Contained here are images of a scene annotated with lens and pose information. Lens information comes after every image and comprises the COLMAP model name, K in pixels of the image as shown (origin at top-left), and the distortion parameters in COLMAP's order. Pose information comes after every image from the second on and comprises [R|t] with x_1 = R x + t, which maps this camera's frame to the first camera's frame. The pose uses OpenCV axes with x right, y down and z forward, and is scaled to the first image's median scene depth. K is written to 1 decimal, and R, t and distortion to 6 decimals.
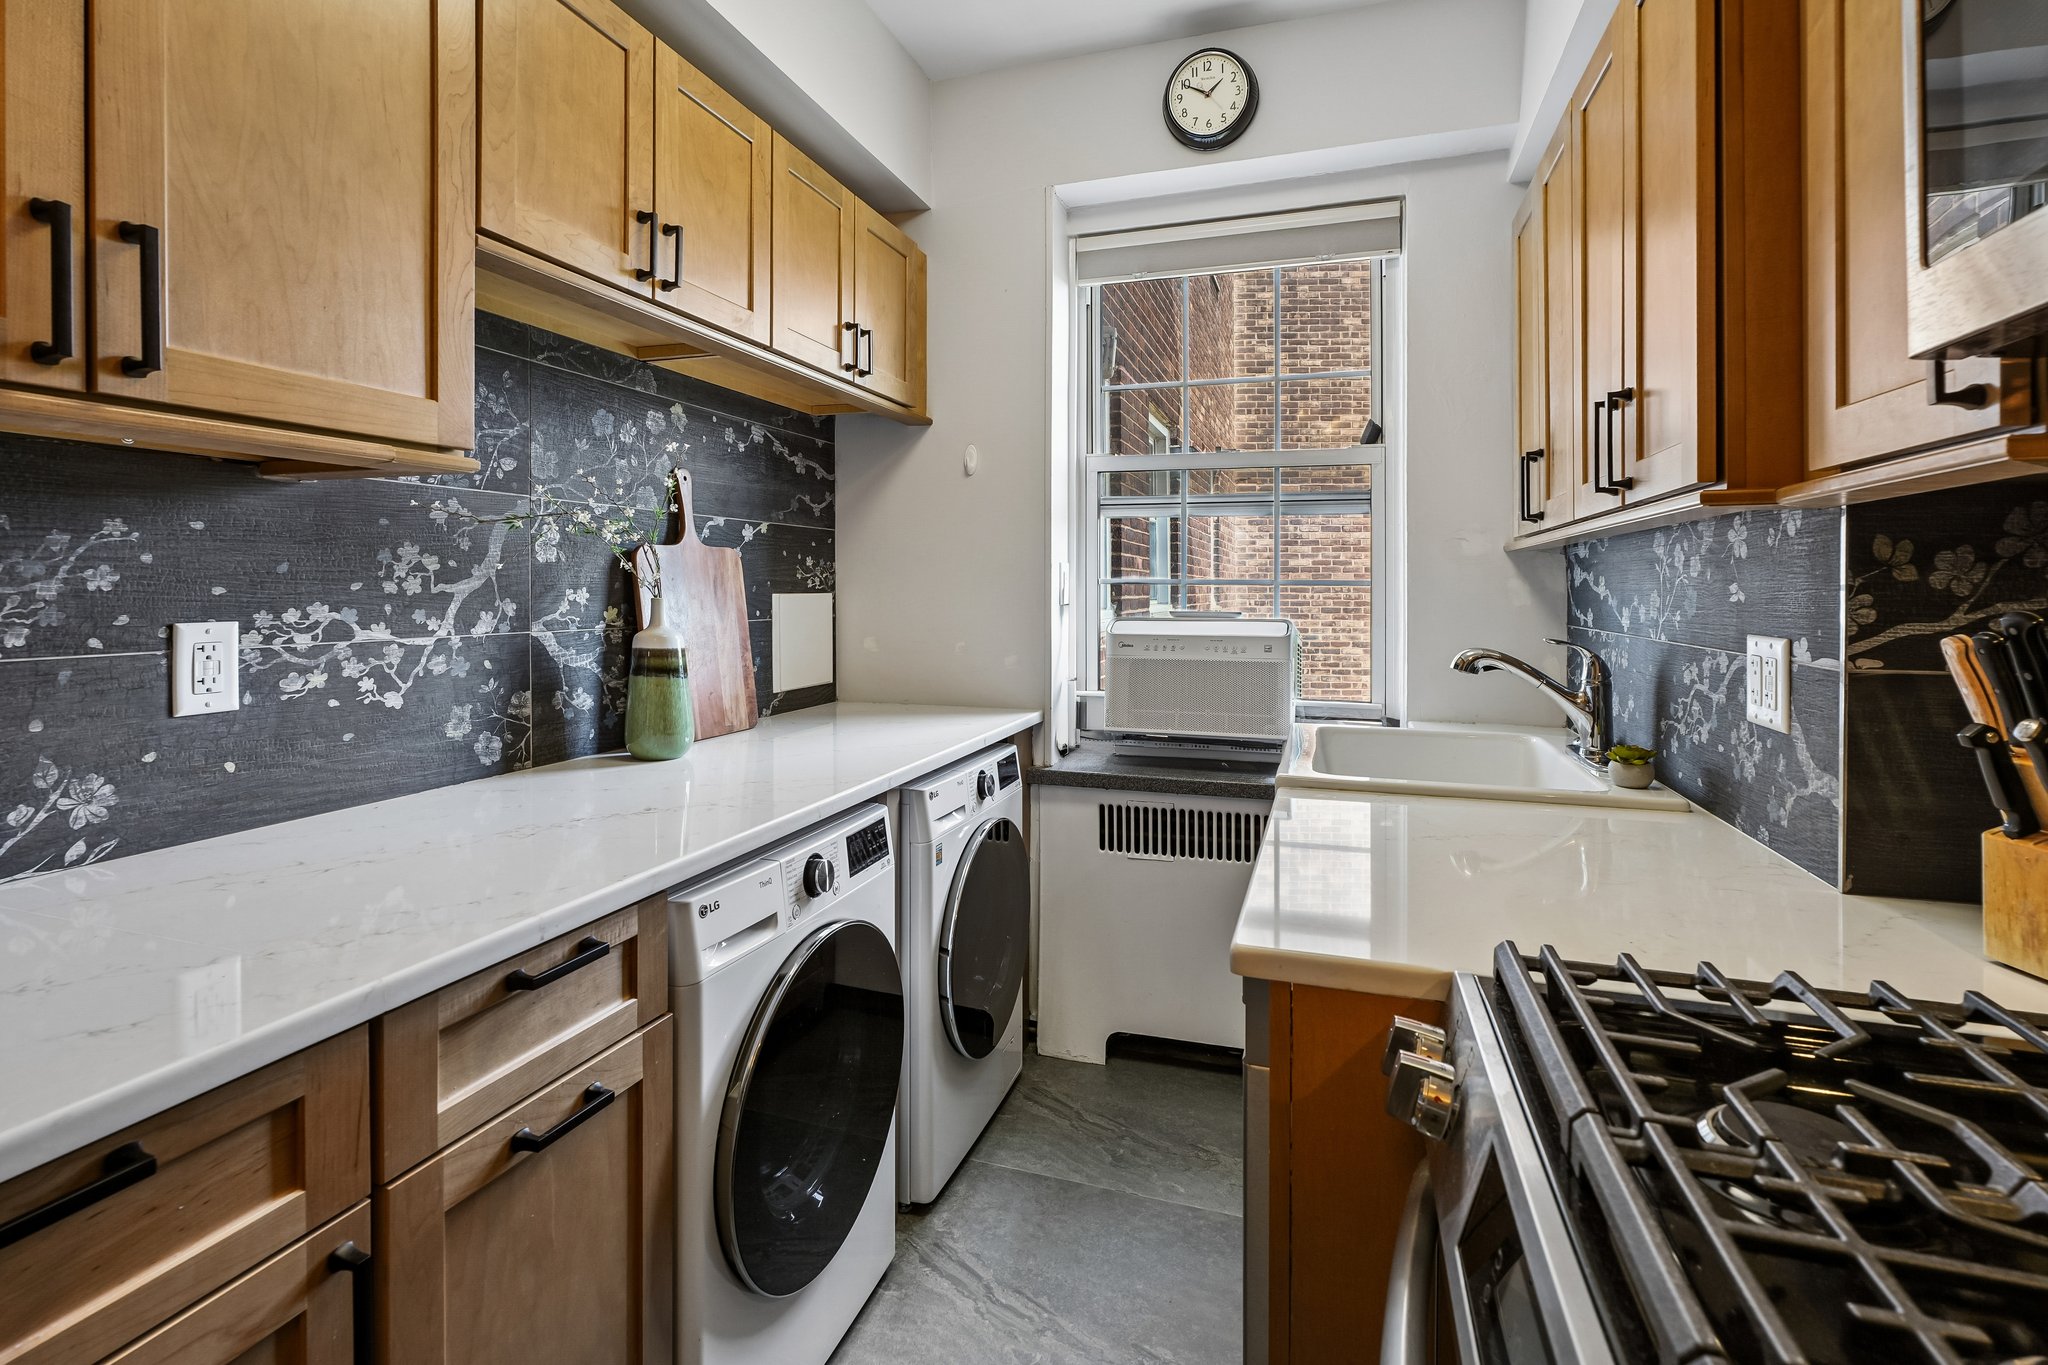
lens RADIAL K [[947.1, 0, 1024.0], [0, 947.1, 590.2], [0, 0, 1]] dist [-0.005719, -0.000033]
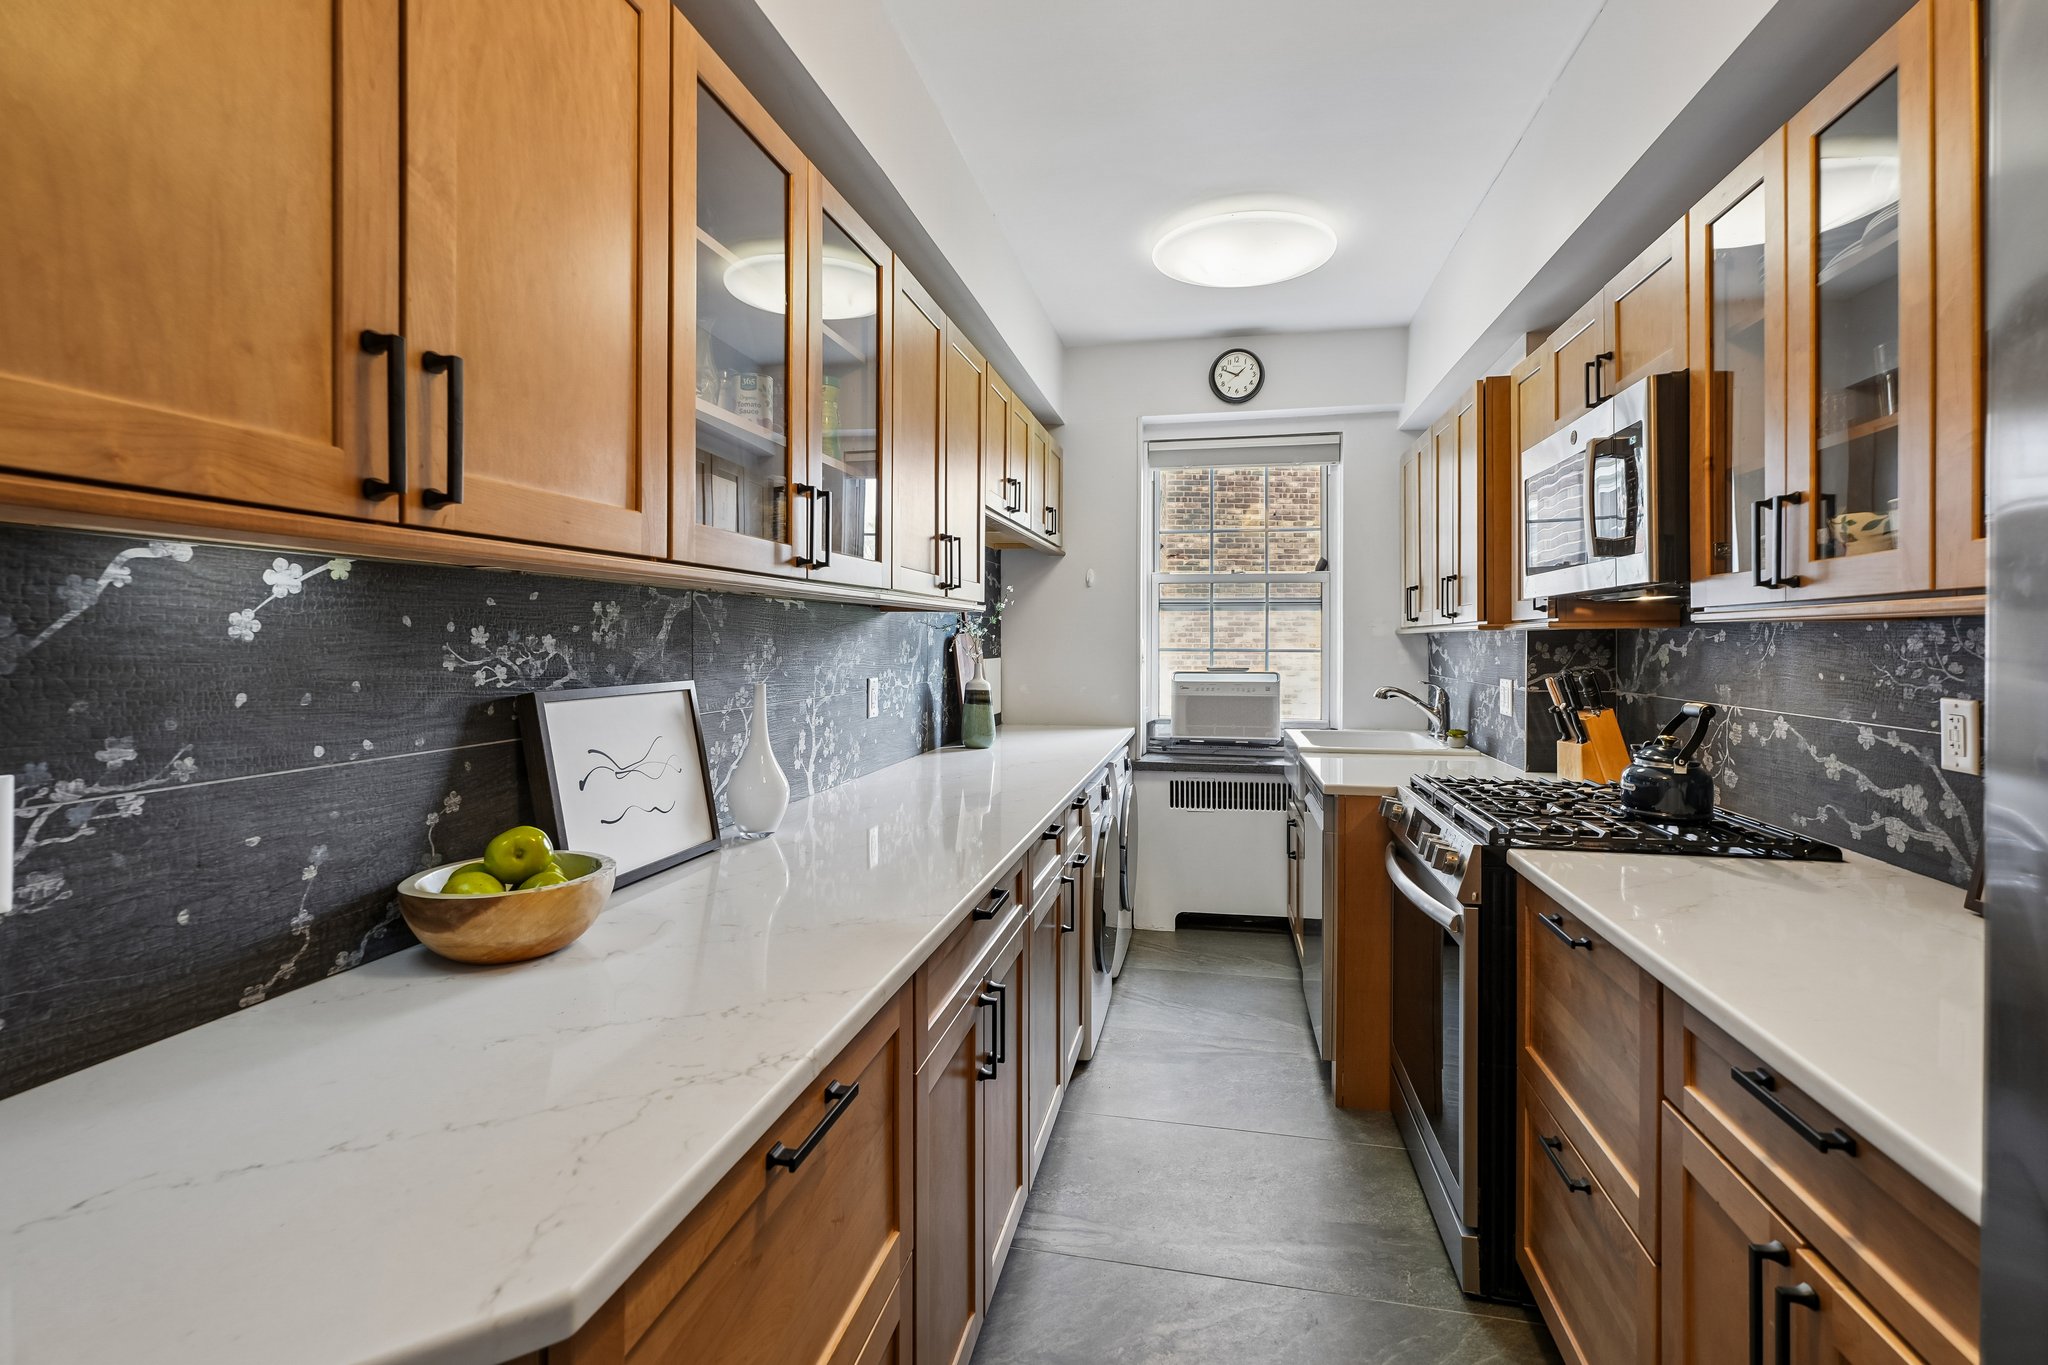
lens RADIAL K [[930.3, 0, 1027.3], [0, 930.3, 648.3], [0, 0, 1]] dist [-0.002454, 0.000390]
pose [[0.992875, -0.002590, 0.119131, -0.486275], [0.001761, 0.999973, 0.007065, -0.033038], [-0.119146, -0.006805, 0.992853, -0.823139]]
